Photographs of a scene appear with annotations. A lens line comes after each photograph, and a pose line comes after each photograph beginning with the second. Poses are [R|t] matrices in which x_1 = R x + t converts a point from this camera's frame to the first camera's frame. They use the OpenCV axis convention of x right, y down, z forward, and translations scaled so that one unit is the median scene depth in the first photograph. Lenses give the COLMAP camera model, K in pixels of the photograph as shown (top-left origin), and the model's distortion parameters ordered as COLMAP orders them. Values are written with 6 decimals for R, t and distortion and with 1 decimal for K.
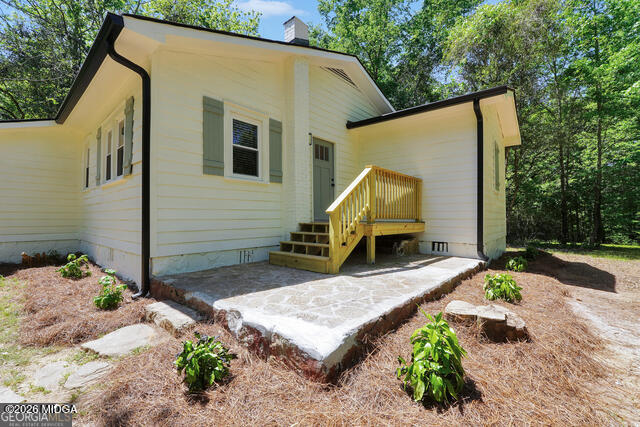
lens RADIAL K [[280.6, 0, 320.0], [0, 280.6, 213.5], [0, 0, 1]] dist [0.000475, 0.000238]
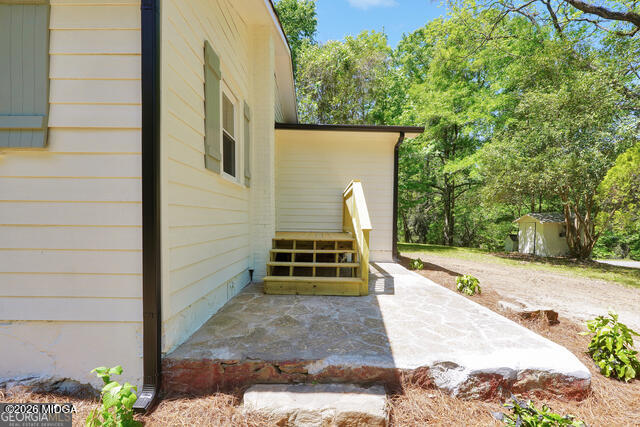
lens RADIAL K [[280.5, 0, 319.6], [0, 280.5, 229.7], [0, 0, 1]] dist [-0.002086, -0.000226]
pose [[0.757536, -0.014162, 0.652639, -0.999594], [-0.017927, 0.998936, 0.042486, -0.058143], [-0.652547, -0.043884, 0.756477, 0.582566]]
